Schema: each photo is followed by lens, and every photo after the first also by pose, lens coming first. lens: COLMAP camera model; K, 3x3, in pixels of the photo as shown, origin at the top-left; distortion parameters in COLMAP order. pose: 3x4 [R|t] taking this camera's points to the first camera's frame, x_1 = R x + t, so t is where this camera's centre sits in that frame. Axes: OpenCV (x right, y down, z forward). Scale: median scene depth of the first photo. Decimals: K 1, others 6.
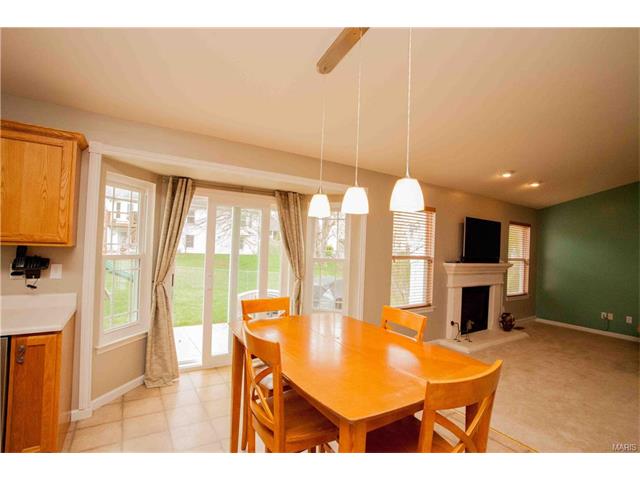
lens RADIAL K [[309.7, 0, 319.5], [0, 309.7, 238.2], [0, 0, 1]] dist [-0.034780, 0.003342]
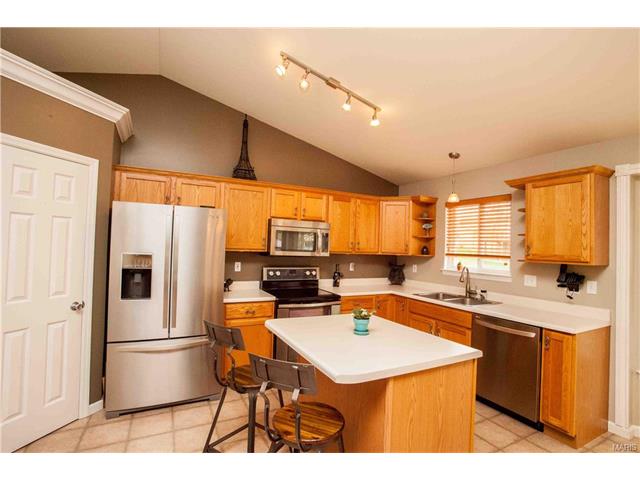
lens RADIAL K [[309.7, 0, 314.5], [0, 309.7, 238.2], [0, 0, 1]] dist [-0.034780, 0.003342]
pose [[-0.093345, -0.068691, -0.993261, 0.427233], [-0.014761, 0.997603, -0.067604, 0.018402], [0.995524, 0.008351, -0.094135, 0.064488]]
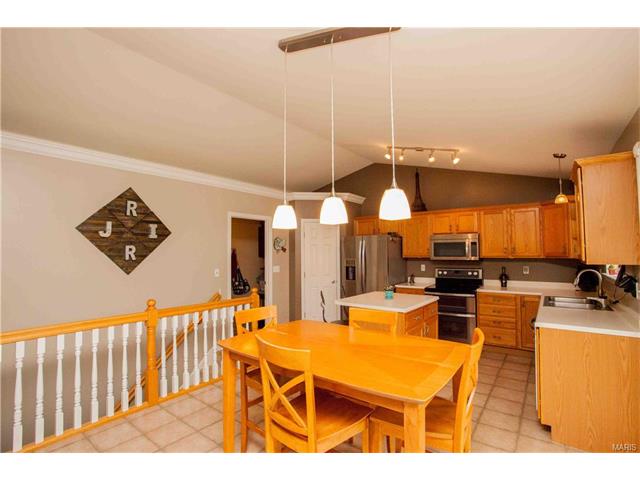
lens RADIAL K [[309.7, 0, 329.9], [0, 309.7, 240.8], [0, 0, 1]] dist [-0.034780, 0.003342]
pose [[-0.931311, -0.044603, -0.361484, 0.440560], [-0.021273, 0.997440, -0.068268, 0.036811], [0.363604, -0.055889, -0.929876, 1.759354]]
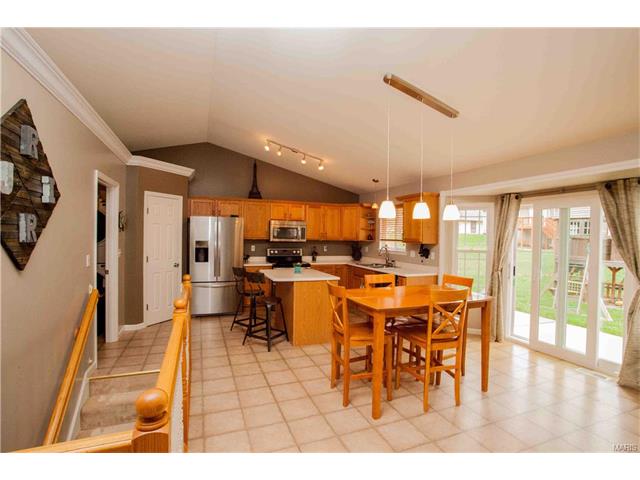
lens RADIAL K [[309.7, 0, 315.7], [0, 309.7, 237.3], [0, 0, 1]] dist [-0.034780, 0.003342]
pose [[-0.199731, -0.036375, -0.979175, 1.635996], [-0.005148, 0.999336, -0.036074, 0.069350], [0.979837, -0.002164, -0.199786, 0.713096]]
